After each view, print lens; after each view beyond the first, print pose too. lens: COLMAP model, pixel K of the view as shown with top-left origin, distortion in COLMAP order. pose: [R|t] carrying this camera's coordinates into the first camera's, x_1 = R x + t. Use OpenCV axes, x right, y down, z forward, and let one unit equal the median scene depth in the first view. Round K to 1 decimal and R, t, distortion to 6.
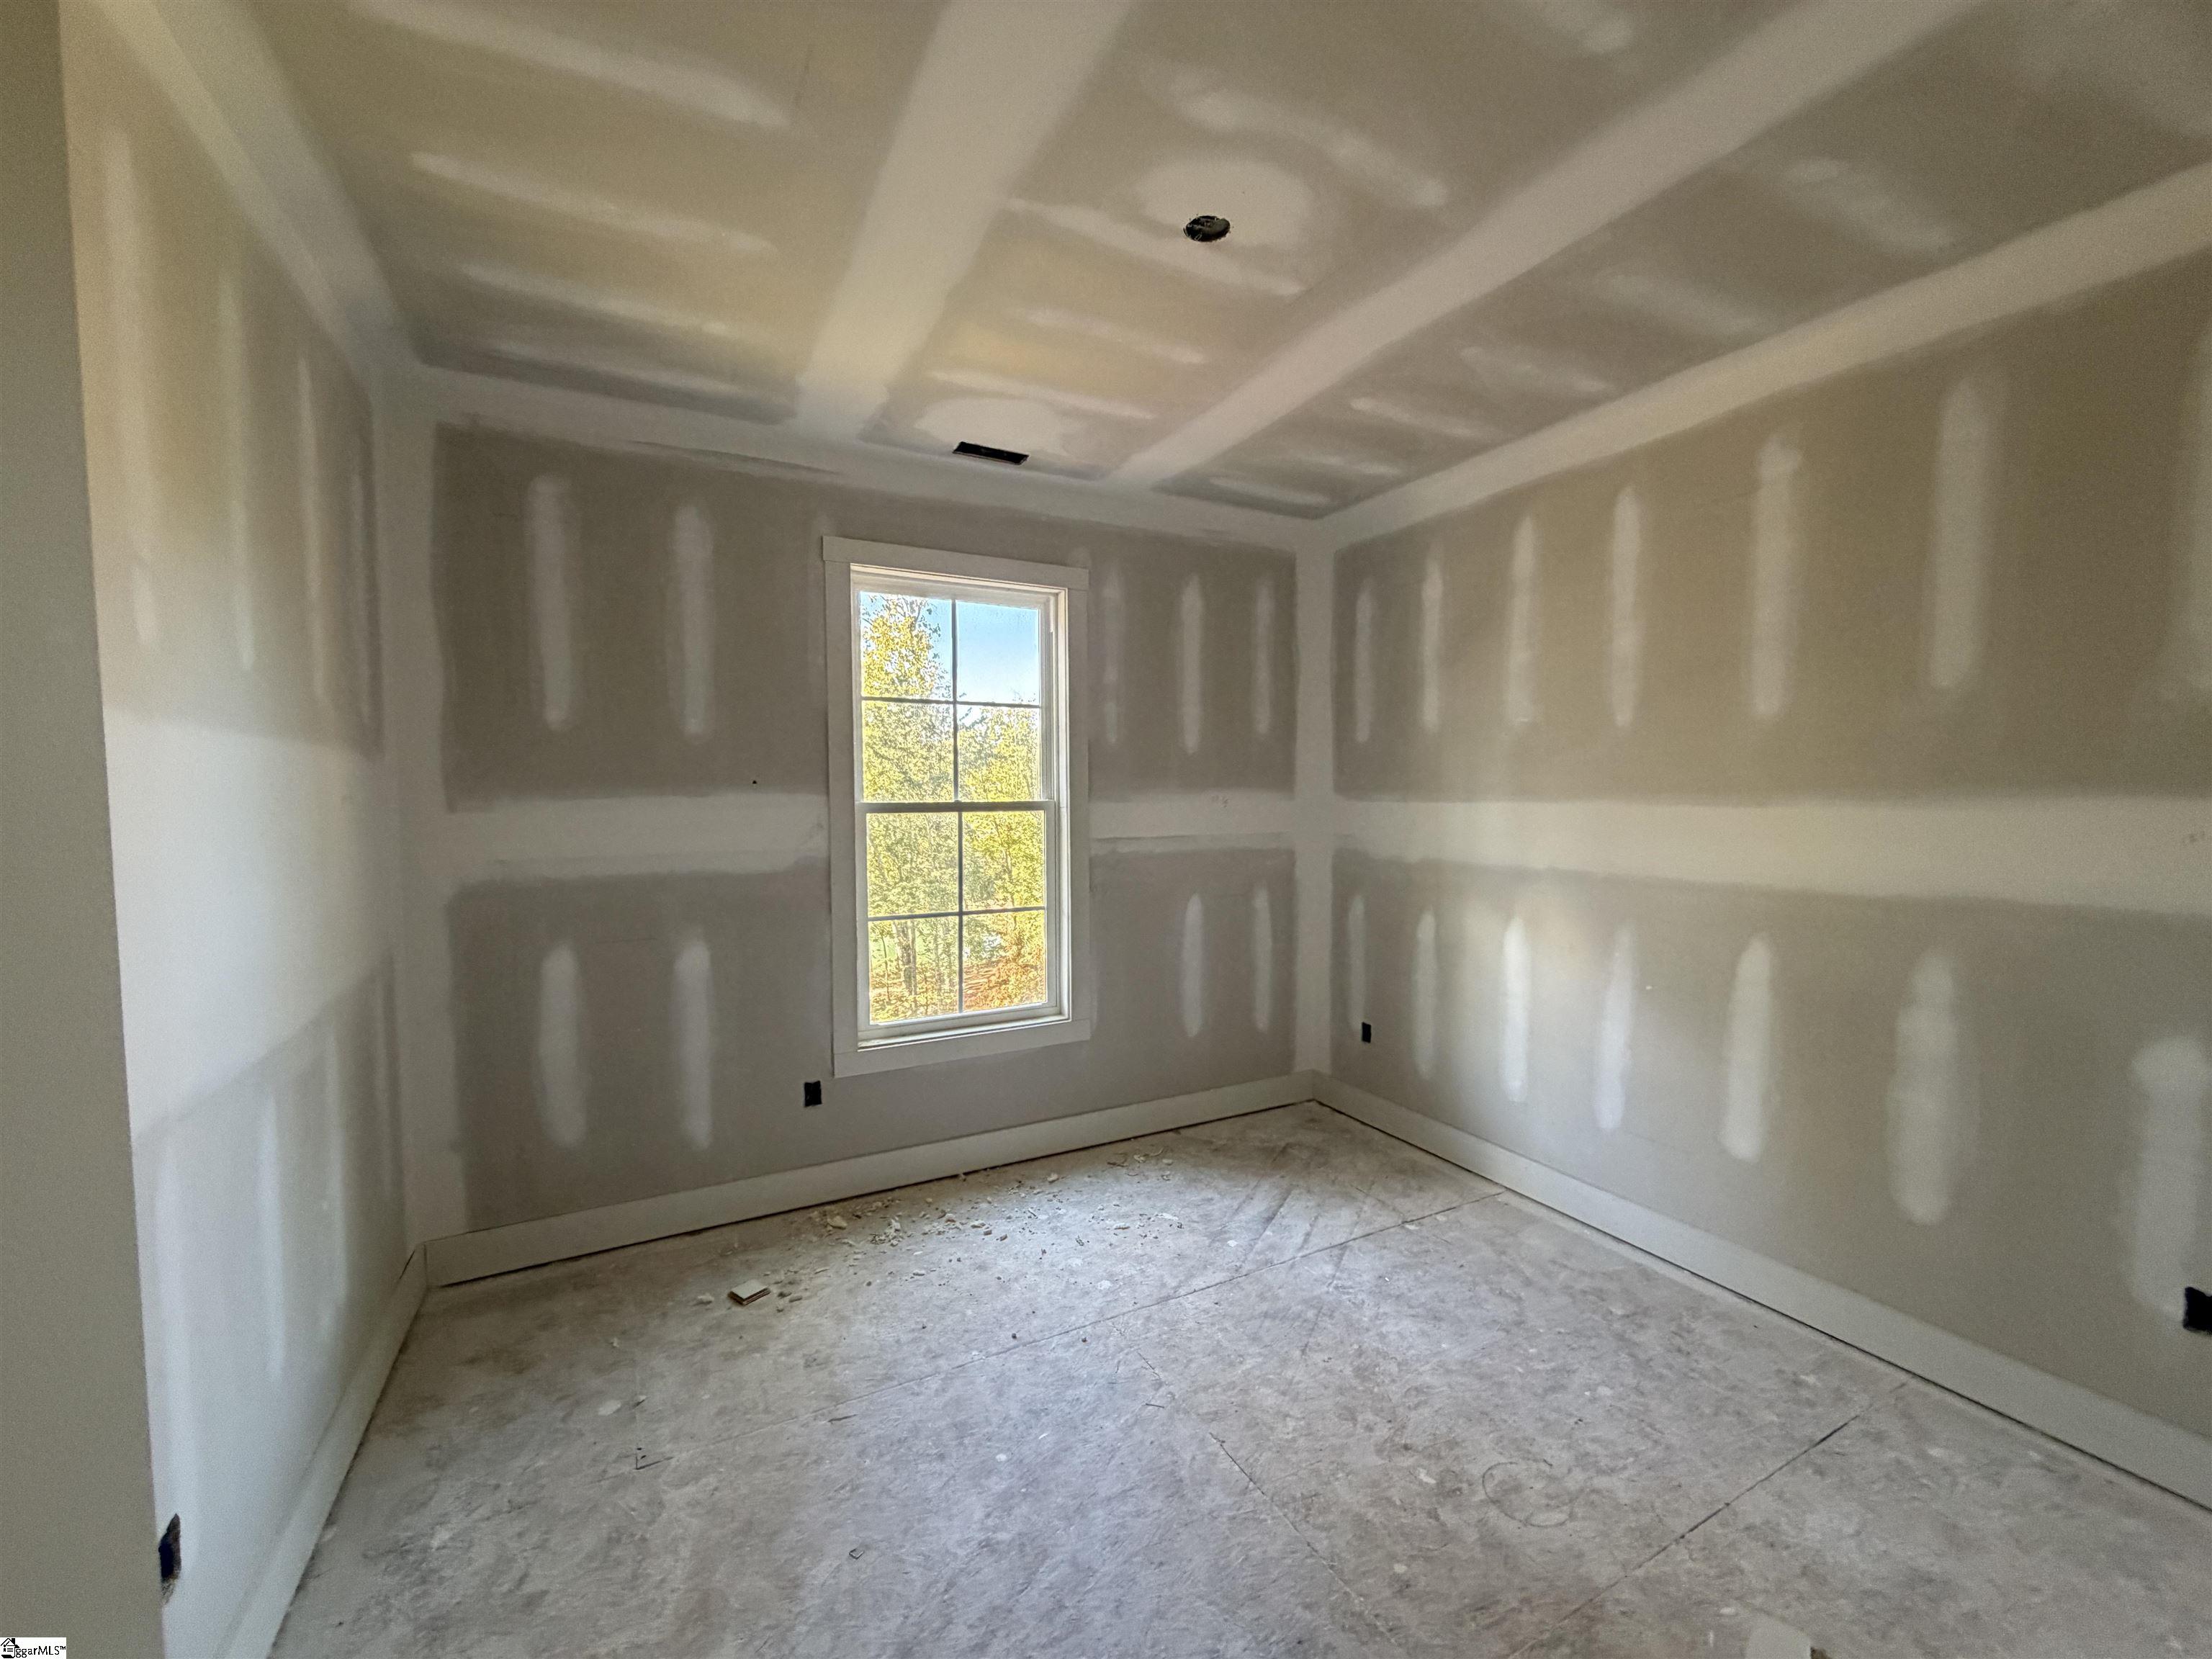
lens RADIAL K [[877.3, 0, 1104.5], [0, 877.3, 843.6], [0, 0, 1]] dist [0.000651, 0.000015]
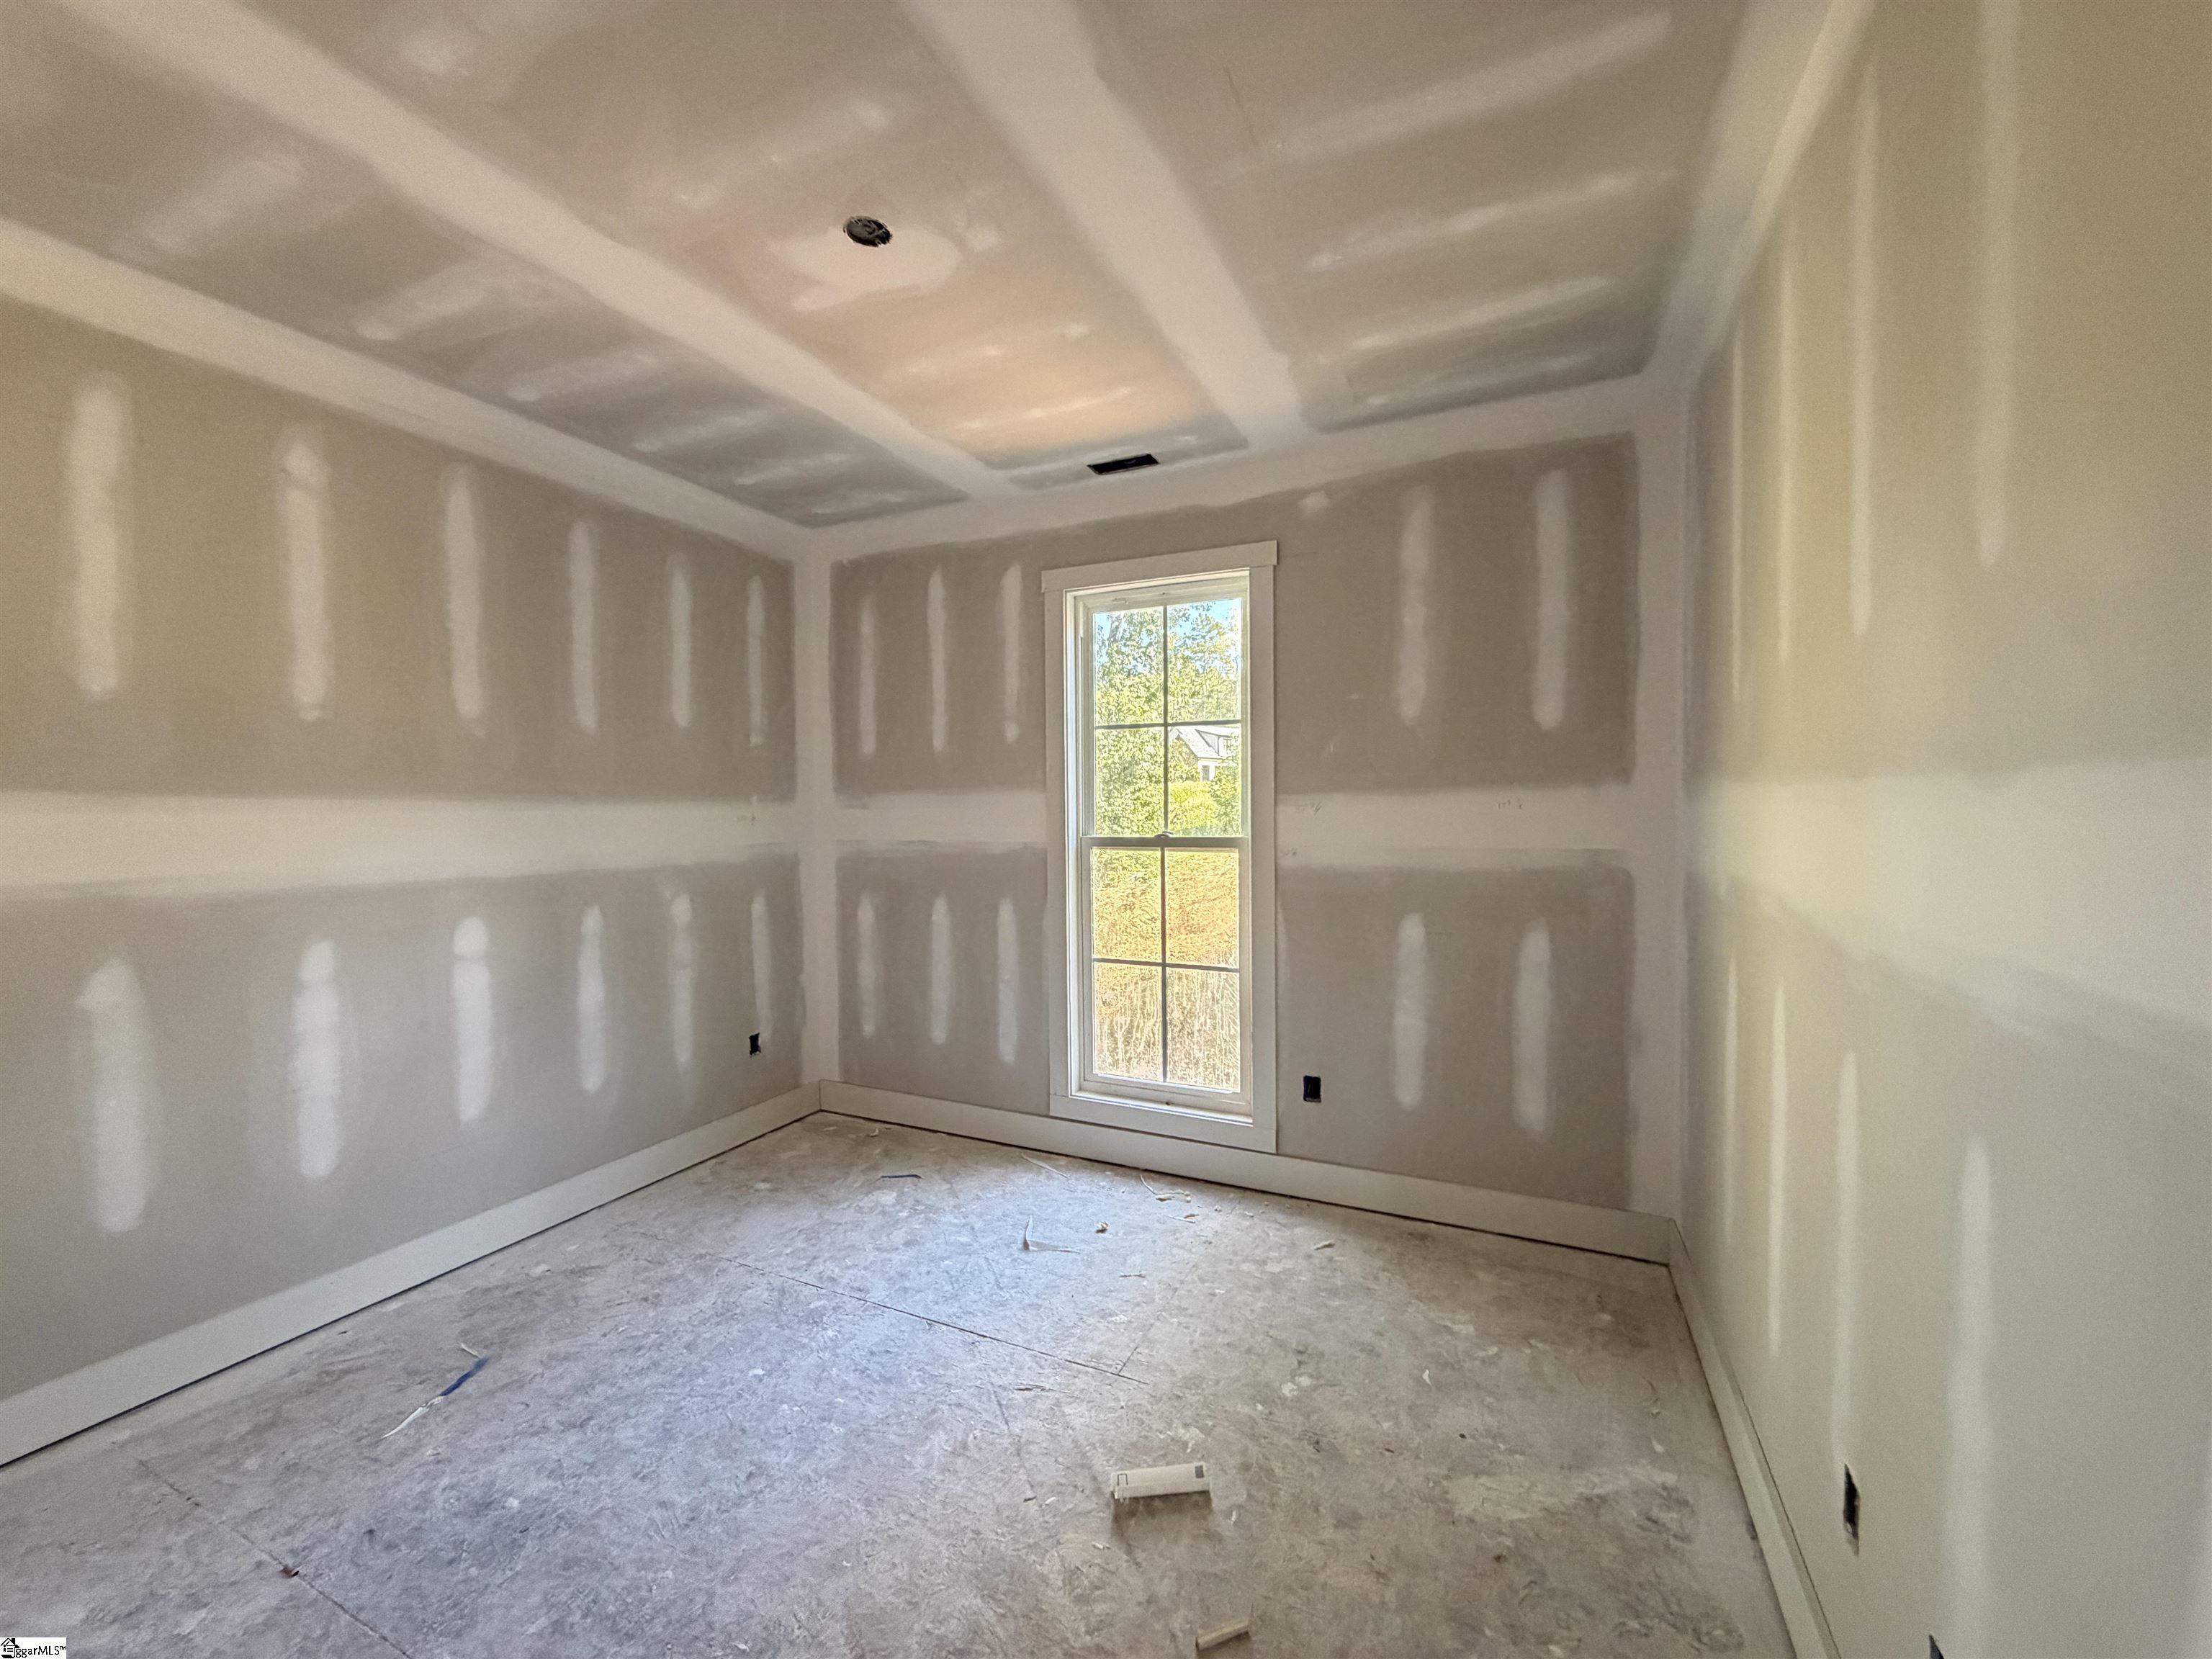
lens RADIAL K [[889.0, 0, 1106.0], [0, 889.0, 829.5], [0, 0, 1]] dist [-0.000530, -0.000025]
pose [[0.598828, 0.022906, -0.800550, 0.686302], [-0.034849, 0.999389, 0.002527, -0.019765], [0.800119, 0.026385, 0.599260, 0.367625]]
